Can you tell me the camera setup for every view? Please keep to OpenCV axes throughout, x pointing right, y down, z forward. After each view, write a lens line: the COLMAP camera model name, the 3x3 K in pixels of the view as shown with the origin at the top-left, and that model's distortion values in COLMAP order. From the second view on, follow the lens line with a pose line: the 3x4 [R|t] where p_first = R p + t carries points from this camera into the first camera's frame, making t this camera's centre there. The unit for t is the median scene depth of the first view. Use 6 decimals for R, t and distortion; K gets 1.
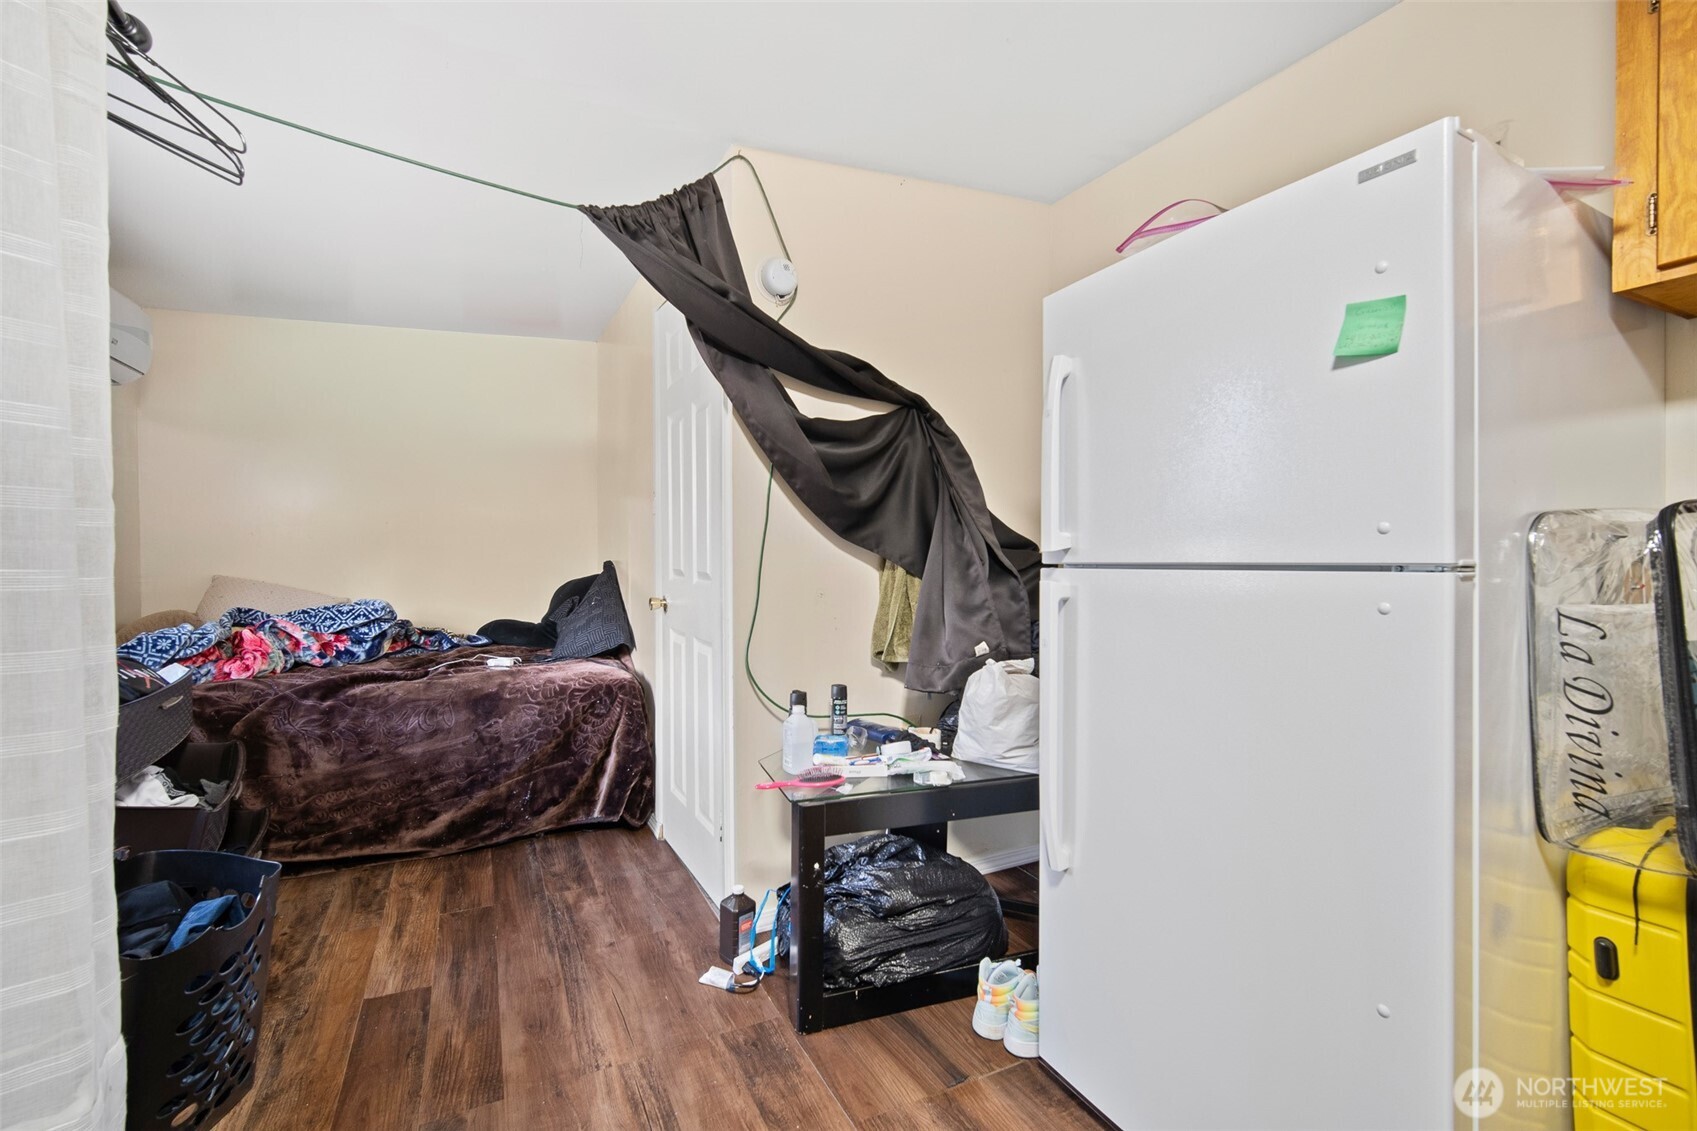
lens RADIAL K [[736.5, 0, 851.4], [0, 736.5, 556.4], [0, 0, 1]] dist [0.003626, 0.000384]
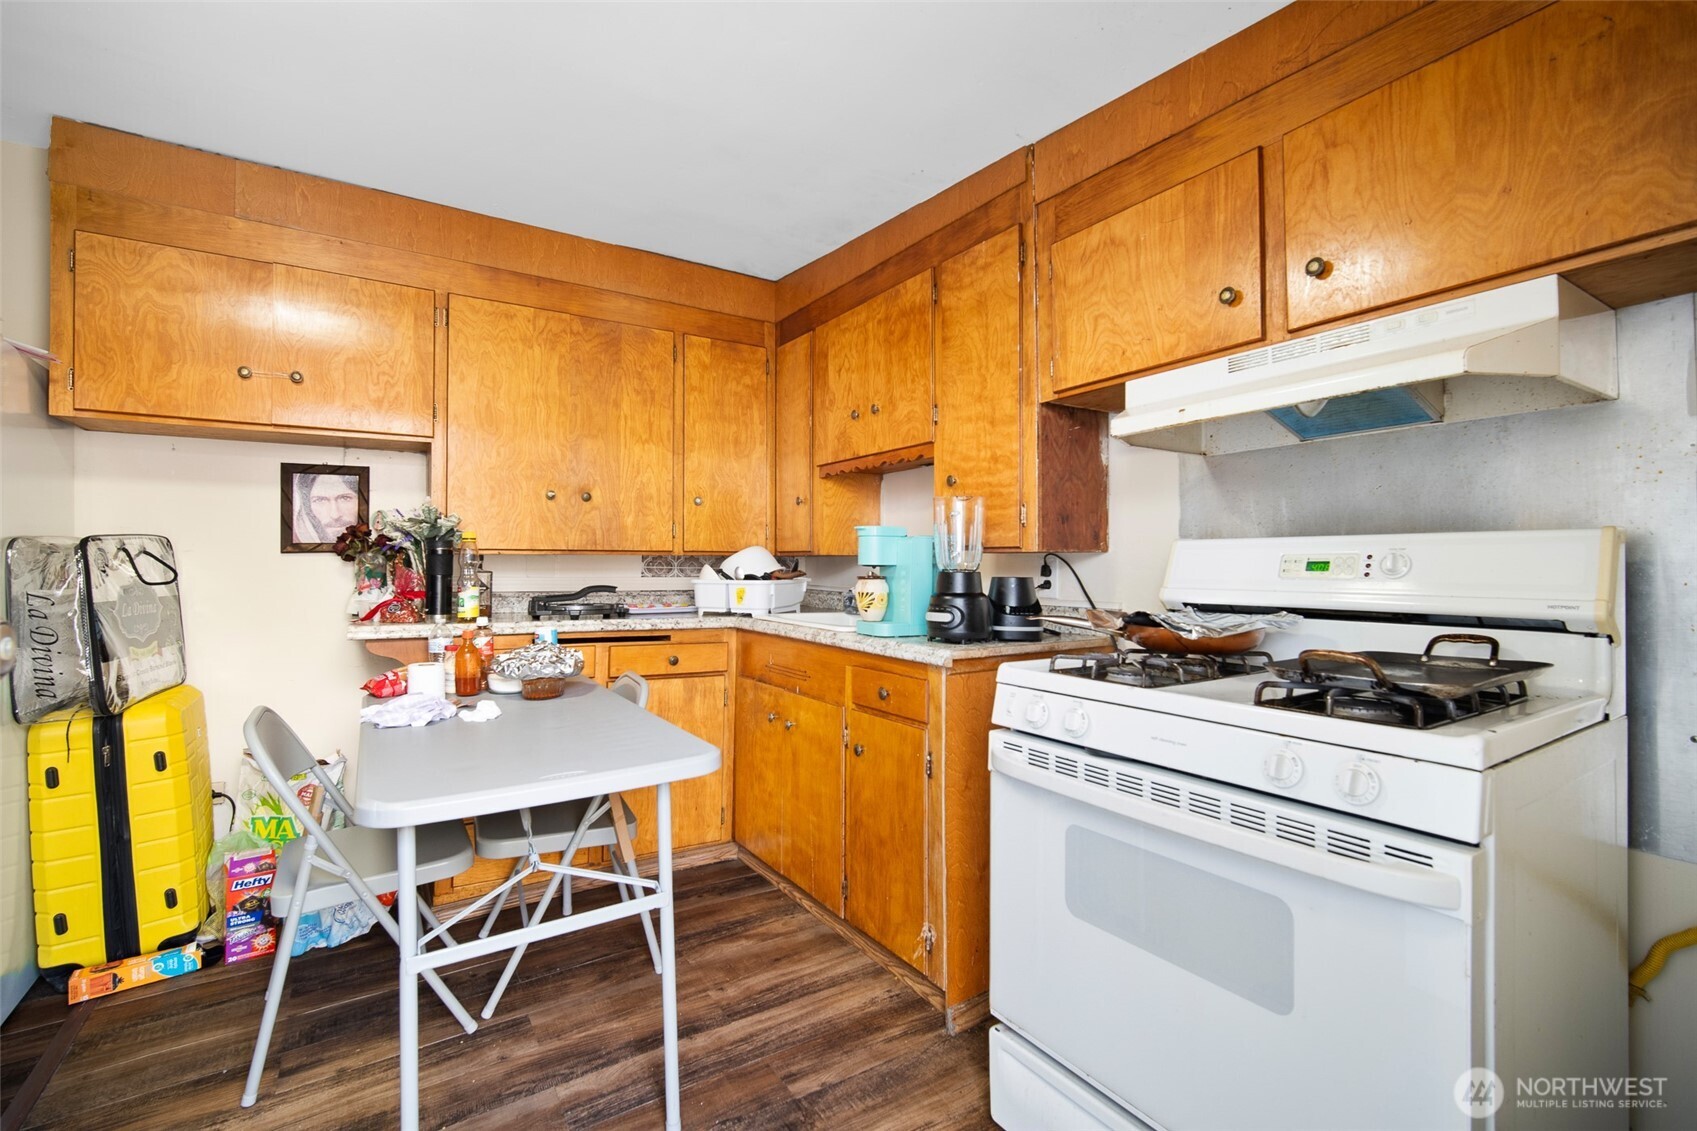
lens RADIAL K [[736.5, 0, 847.7], [0, 736.5, 565.1], [0, 0, 1]] dist [0.003626, 0.000384]
pose [[-0.089574, 0.006993, 0.995956, -0.965945], [0.007157, 0.999954, -0.006377, 0.028194], [-0.995954, 0.006556, -0.089620, -0.792318]]
